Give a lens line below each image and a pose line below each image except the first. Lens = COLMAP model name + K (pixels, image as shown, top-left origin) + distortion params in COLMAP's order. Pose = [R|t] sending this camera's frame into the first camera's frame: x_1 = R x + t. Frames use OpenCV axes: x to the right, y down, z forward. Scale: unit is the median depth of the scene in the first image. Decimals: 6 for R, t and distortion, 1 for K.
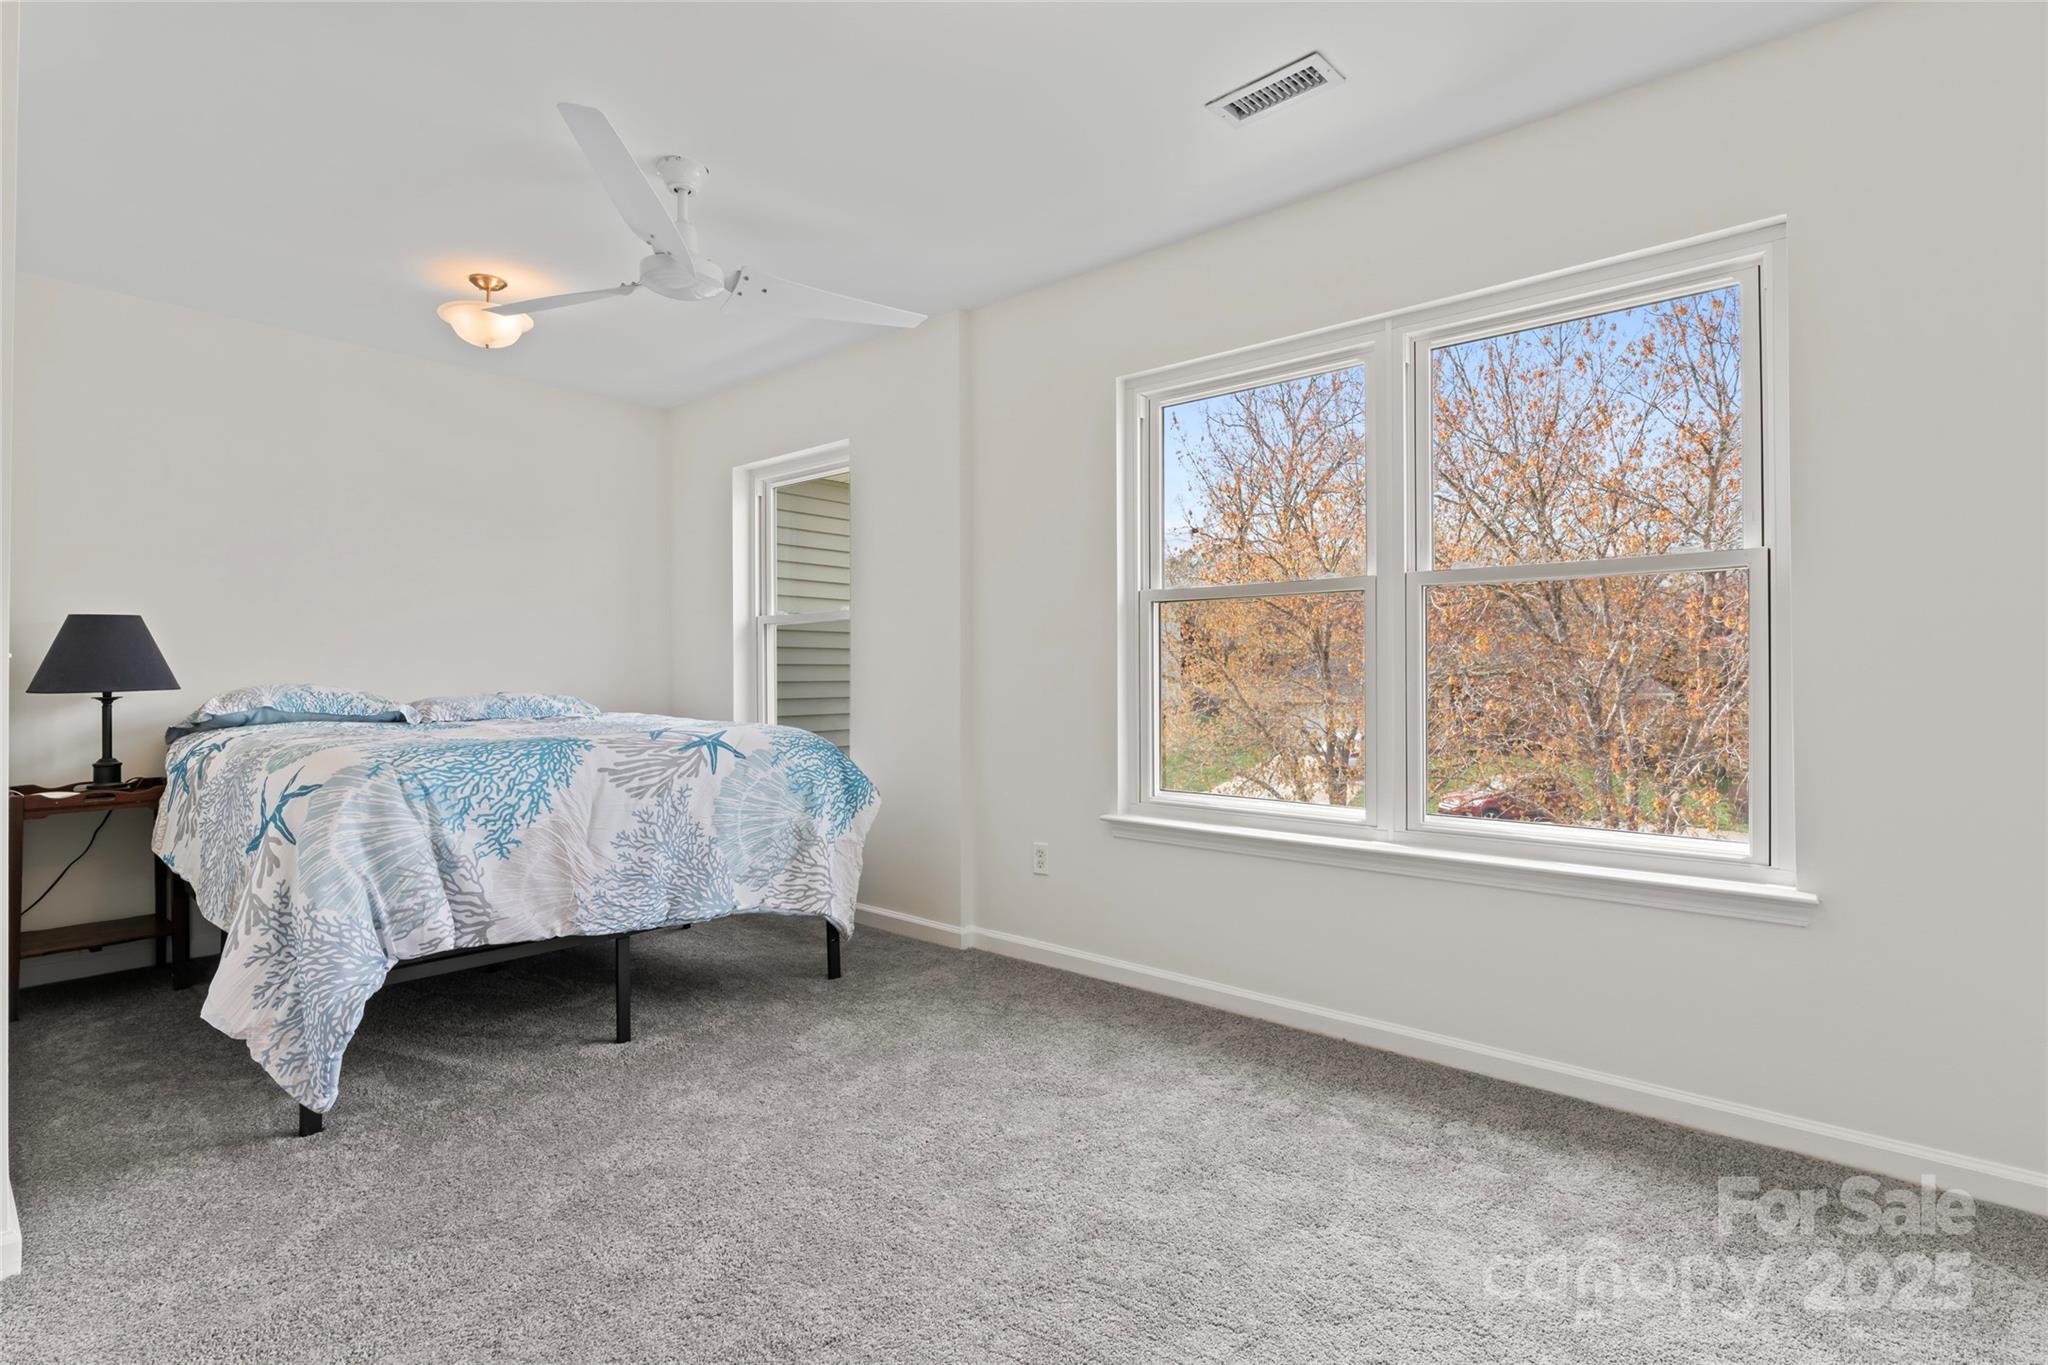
lens RADIAL K [[923.1, 0, 1036.4], [0, 923.1, 671.8], [0, 0, 1]] dist [-0.000686, -0.000609]
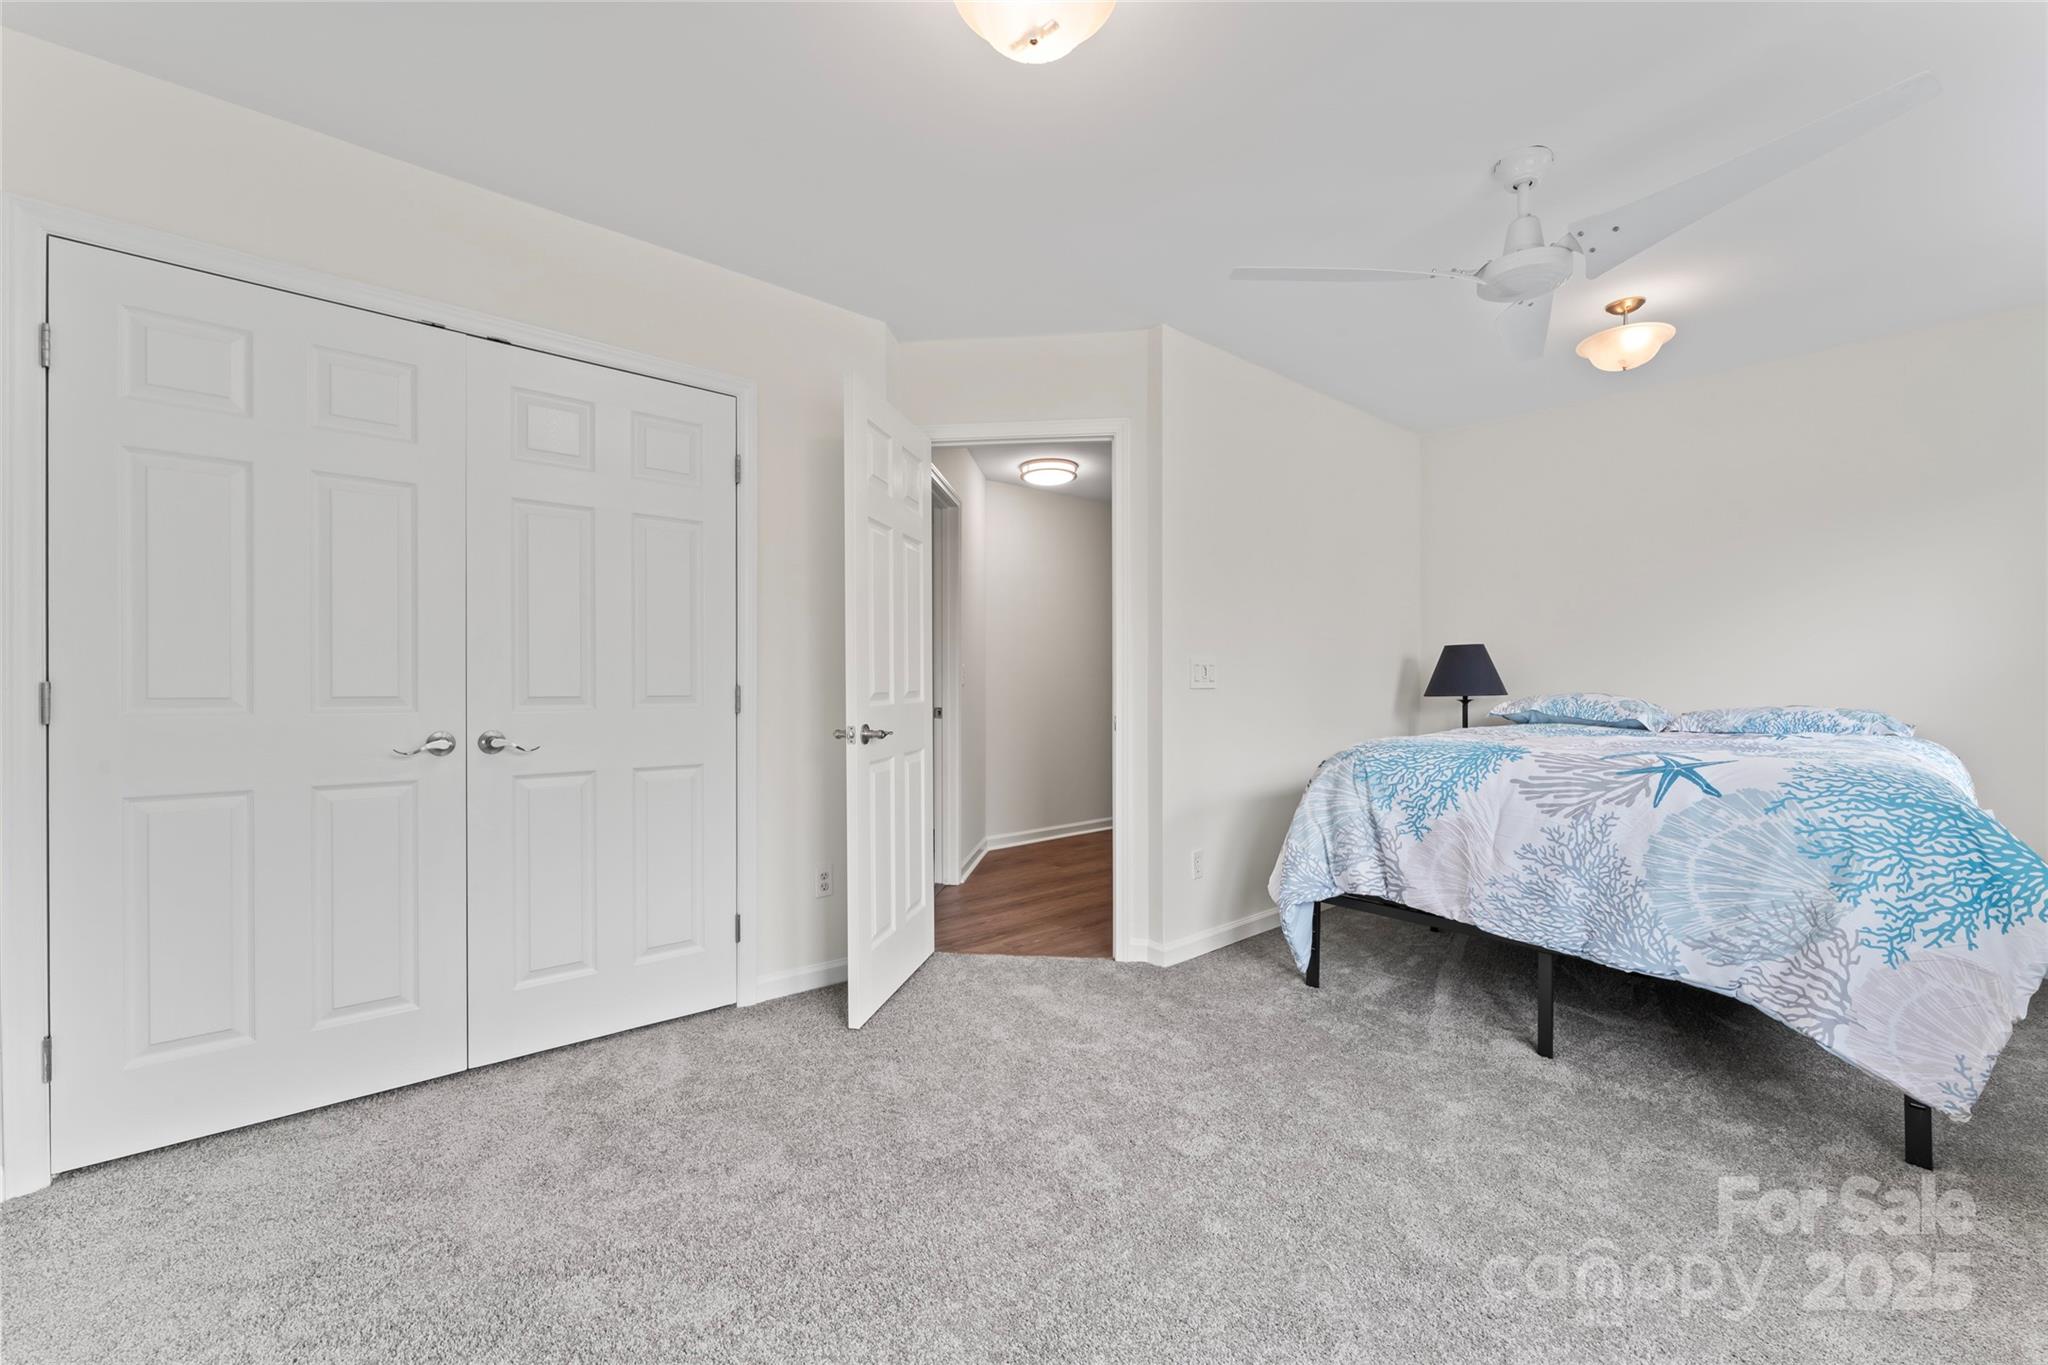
lens RADIAL K [[847.7, 0, 1037.0], [0, 847.7, 694.2], [0, 0, 1]] dist [0.001176, 0.000065]
pose [[-0.110873, 0.018073, -0.993670, 0.519919], [0.004123, 0.999834, 0.017725, -0.010394], [0.993826, -0.002132, -0.110930, 0.553329]]
